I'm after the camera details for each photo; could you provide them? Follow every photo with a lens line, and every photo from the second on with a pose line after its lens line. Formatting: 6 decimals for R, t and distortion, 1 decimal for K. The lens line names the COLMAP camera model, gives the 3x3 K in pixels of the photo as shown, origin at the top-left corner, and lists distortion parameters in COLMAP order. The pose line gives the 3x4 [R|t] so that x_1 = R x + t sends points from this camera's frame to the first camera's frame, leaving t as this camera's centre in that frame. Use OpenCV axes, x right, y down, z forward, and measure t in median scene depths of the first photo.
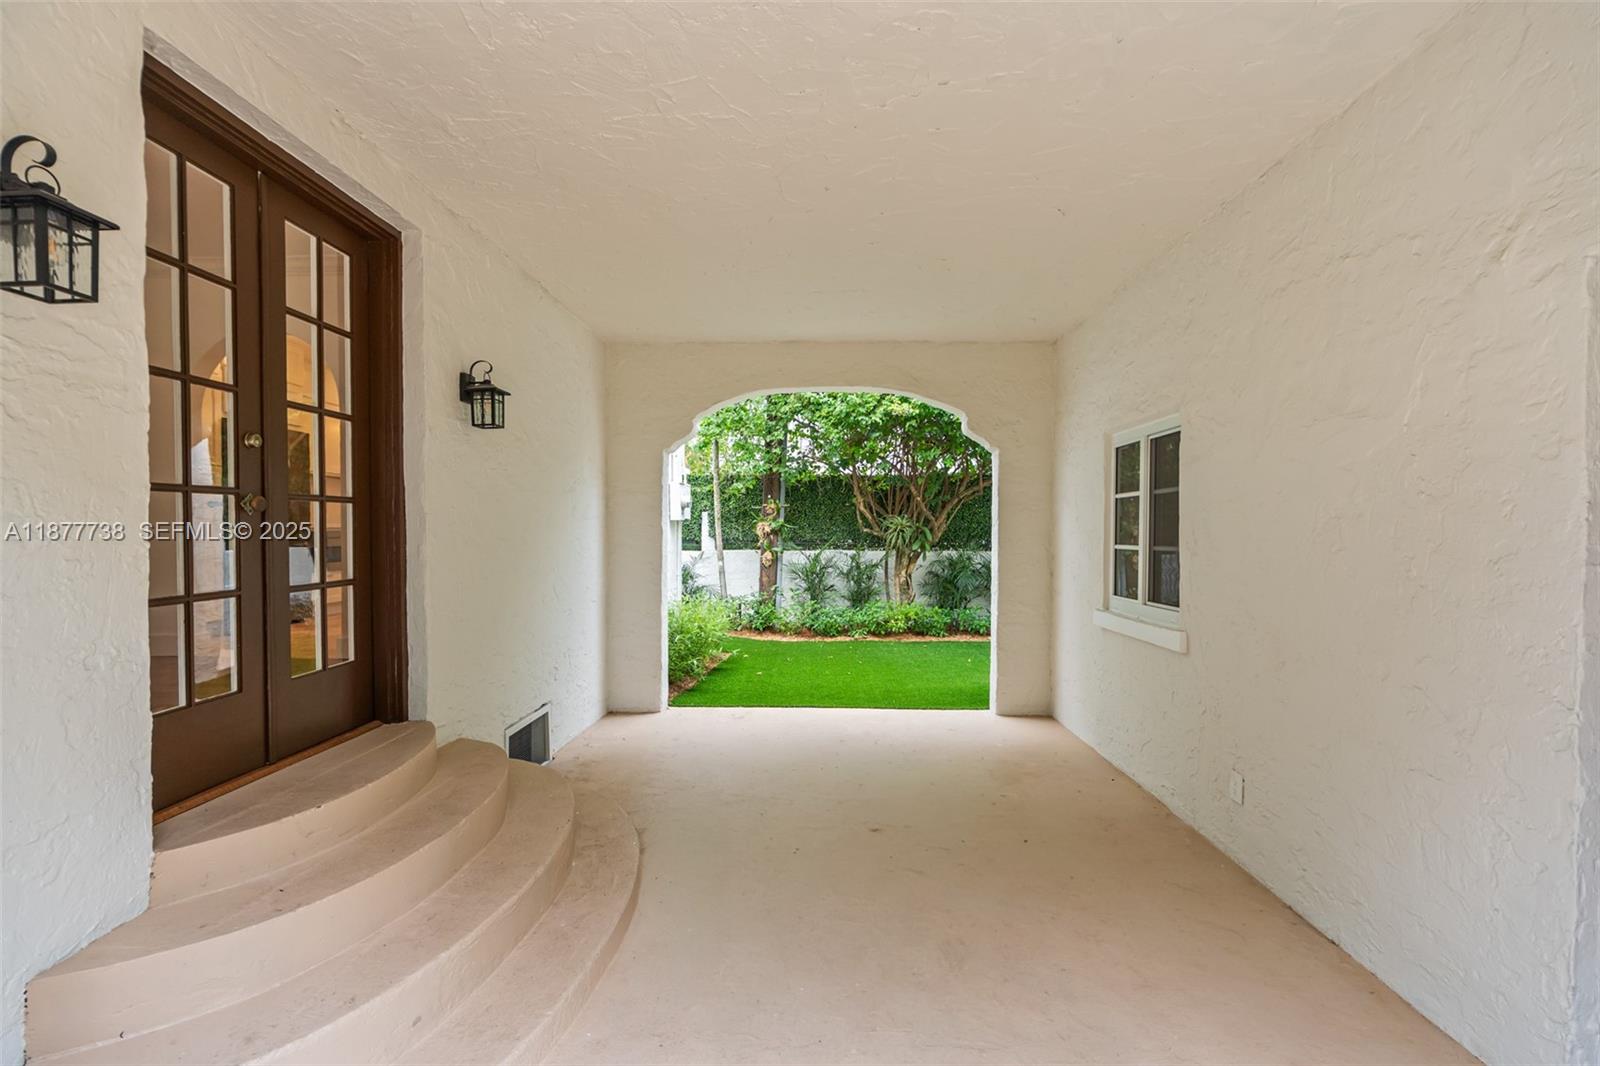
lens RADIAL K [[713.5, 0, 797.2], [0, 713.5, 541.6], [0, 0, 1]] dist [-0.006147, 0.001140]
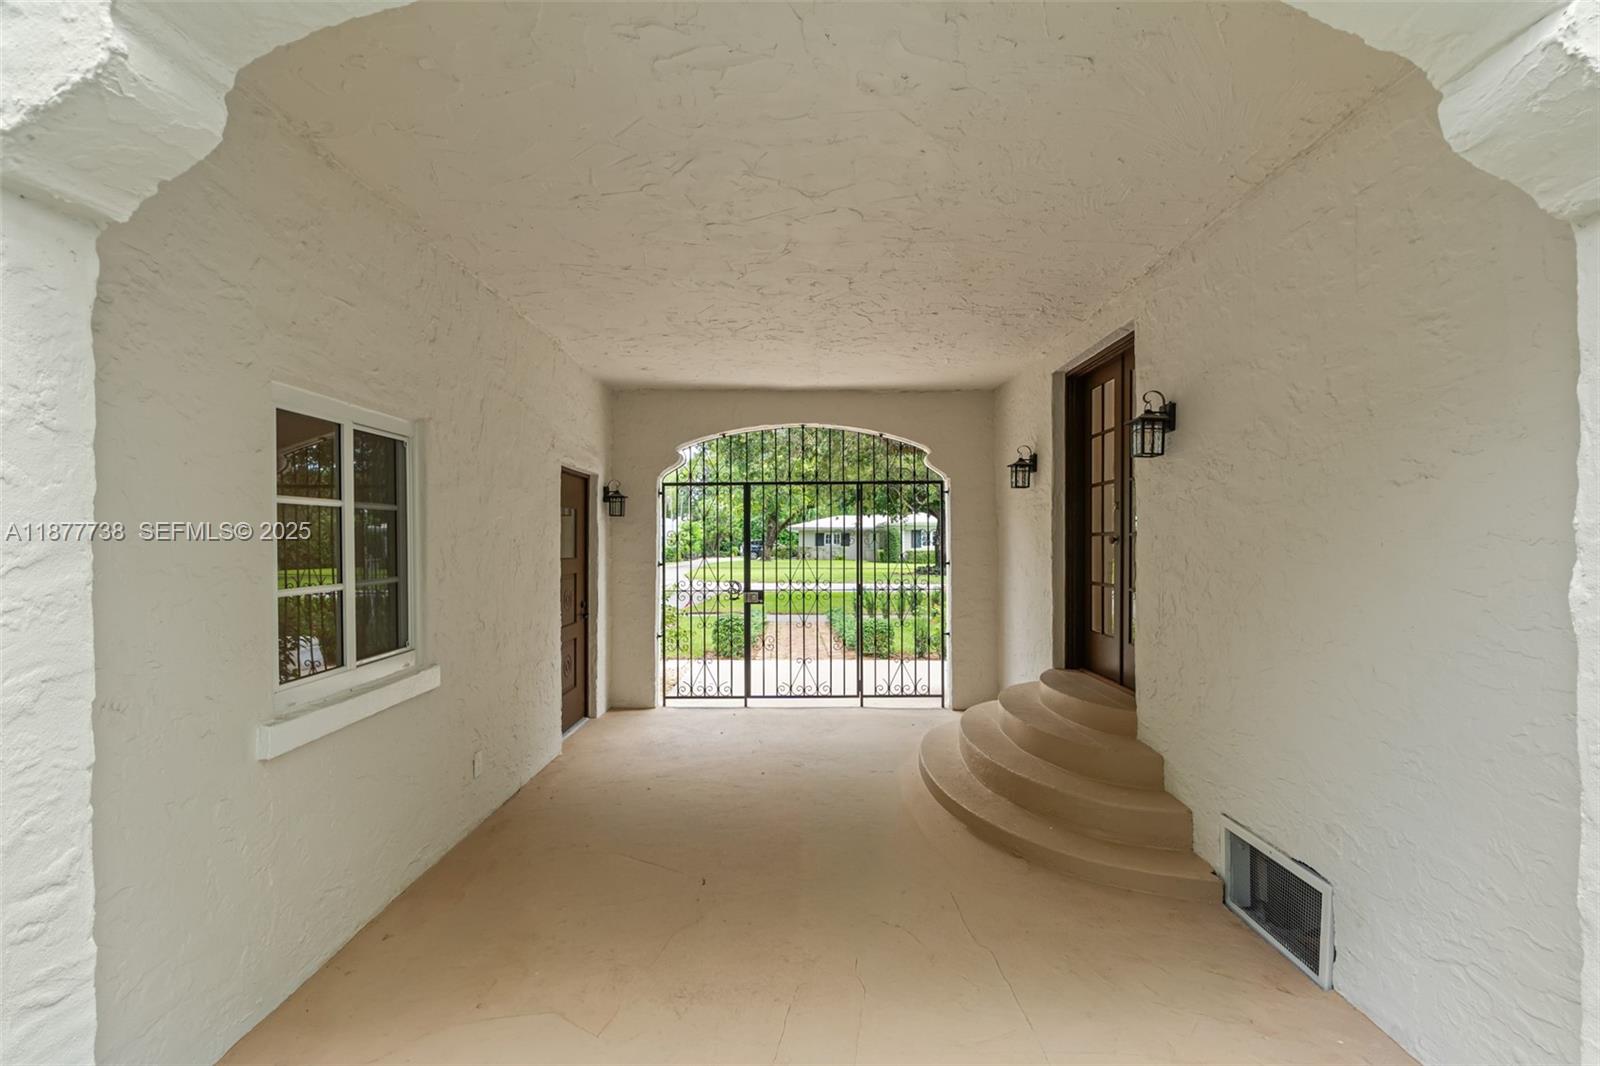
lens RADIAL K [[713.5, 0, 797.2], [0, 713.5, 541.6], [0, 0, 1]] dist [-0.006147, 0.001140]
pose [[-0.999743, -0.002410, -0.022553, 0.082176], [-0.003070, 0.999566, 0.029285, -0.059443], [0.022473, 0.029347, -0.999317, 1.791633]]
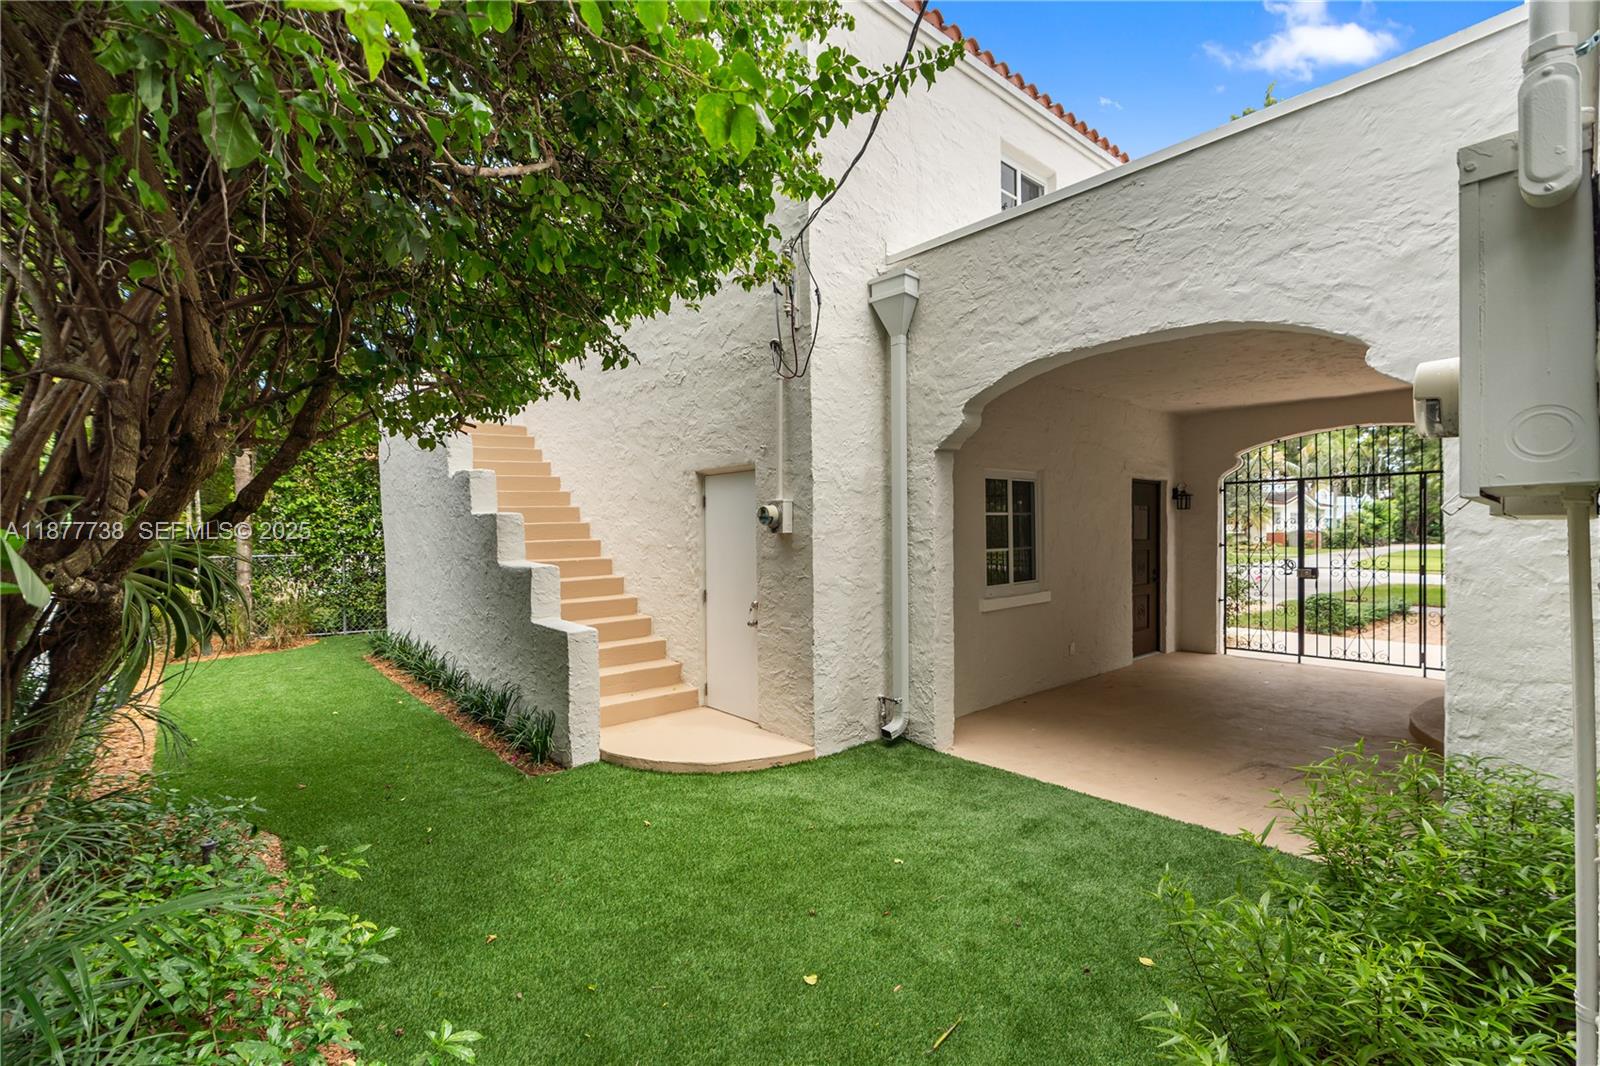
lens RADIAL K [[713.5, 0, 797.2], [0, 713.5, 541.6], [0, 0, 1]] dist [-0.006147, 0.001140]
pose [[-0.674480, -0.011897, 0.738197, -0.373667], [0.026851, 0.998813, 0.040630, -0.090487], [-0.737805, 0.047226, -0.673360, 2.551118]]
